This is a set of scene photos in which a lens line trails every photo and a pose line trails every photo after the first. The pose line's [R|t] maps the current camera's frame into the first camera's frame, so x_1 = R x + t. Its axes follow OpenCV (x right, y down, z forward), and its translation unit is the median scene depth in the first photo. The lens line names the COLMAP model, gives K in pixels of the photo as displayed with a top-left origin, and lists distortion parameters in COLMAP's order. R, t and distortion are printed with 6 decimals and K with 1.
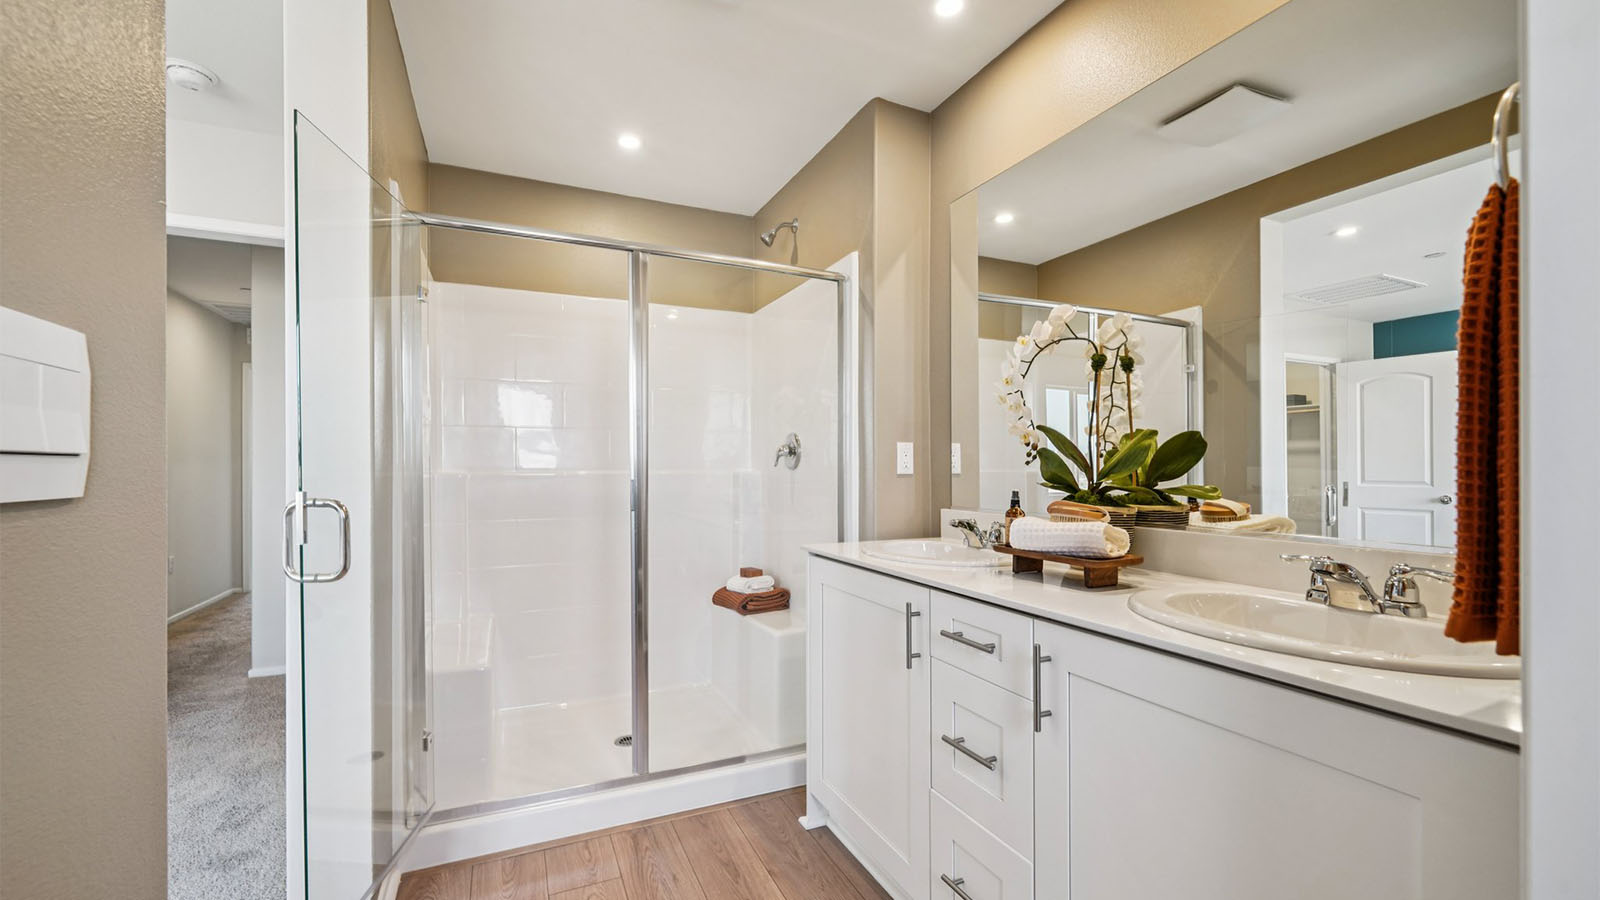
lens RADIAL K [[623.2, 0, 796.2], [0, 623.2, 473.4], [0, 0, 1]] dist [-0.000120, -0.000011]
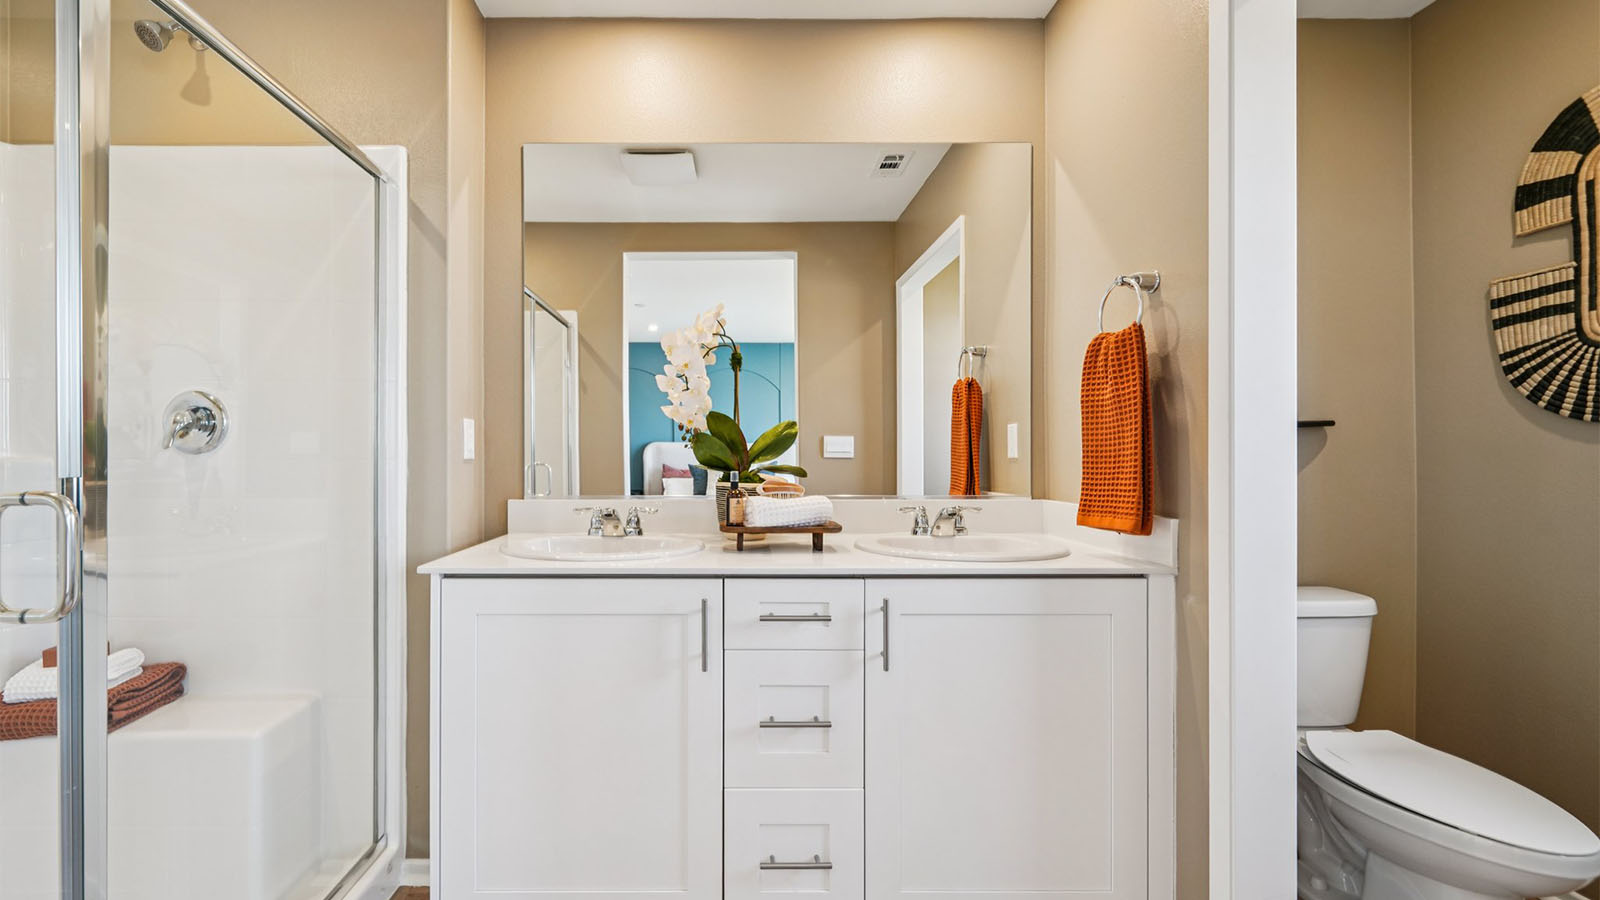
lens RADIAL K [[611.9, 0, 752.5], [0, 611.9, 454.5], [0, 0, 1]] dist [0.001258, 0.000072]
pose [[0.410224, -0.004573, 0.911973, -0.389487], [0.006975, 0.999974, 0.001877, -0.003406], [-0.911958, 0.005591, 0.410246, 0.363313]]
